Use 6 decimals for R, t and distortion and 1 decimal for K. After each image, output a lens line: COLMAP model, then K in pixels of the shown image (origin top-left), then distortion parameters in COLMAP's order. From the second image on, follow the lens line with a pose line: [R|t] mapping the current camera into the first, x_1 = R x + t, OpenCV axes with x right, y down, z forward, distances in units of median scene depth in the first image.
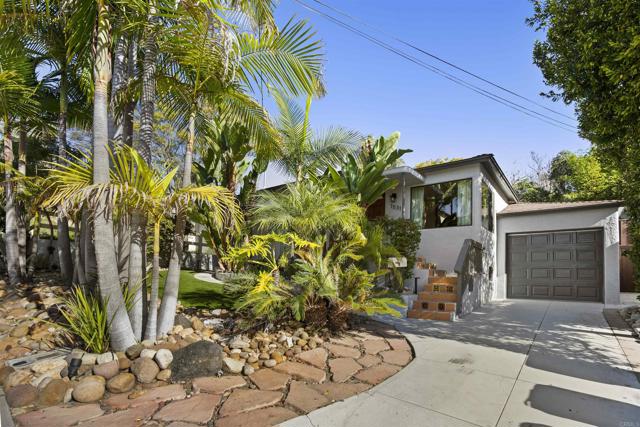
lens RADIAL K [[298.7, 0, 319.3], [0, 298.7, 226.5], [0, 0, 1]] dist [-0.025995, 0.000385]
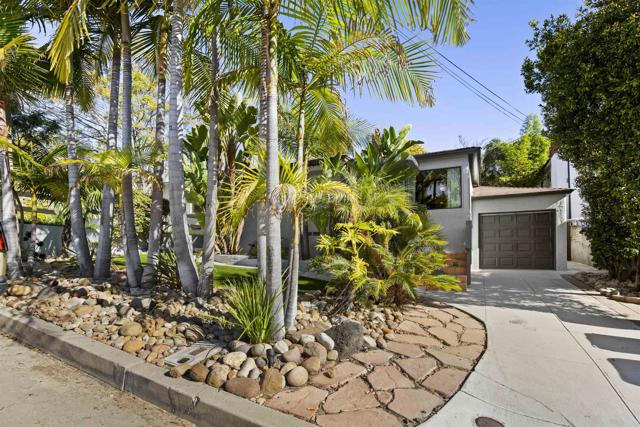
lens RADIAL K [[297.9, 0, 321.0], [0, 297.9, 209.2], [0, 0, 1]] dist [-0.028701, 0.000326]
pose [[0.980140, 0.000299, 0.198304, -0.261923], [-0.005486, 0.999657, 0.025608, -0.025939], [-0.198229, -0.026188, 0.979806, -0.025979]]
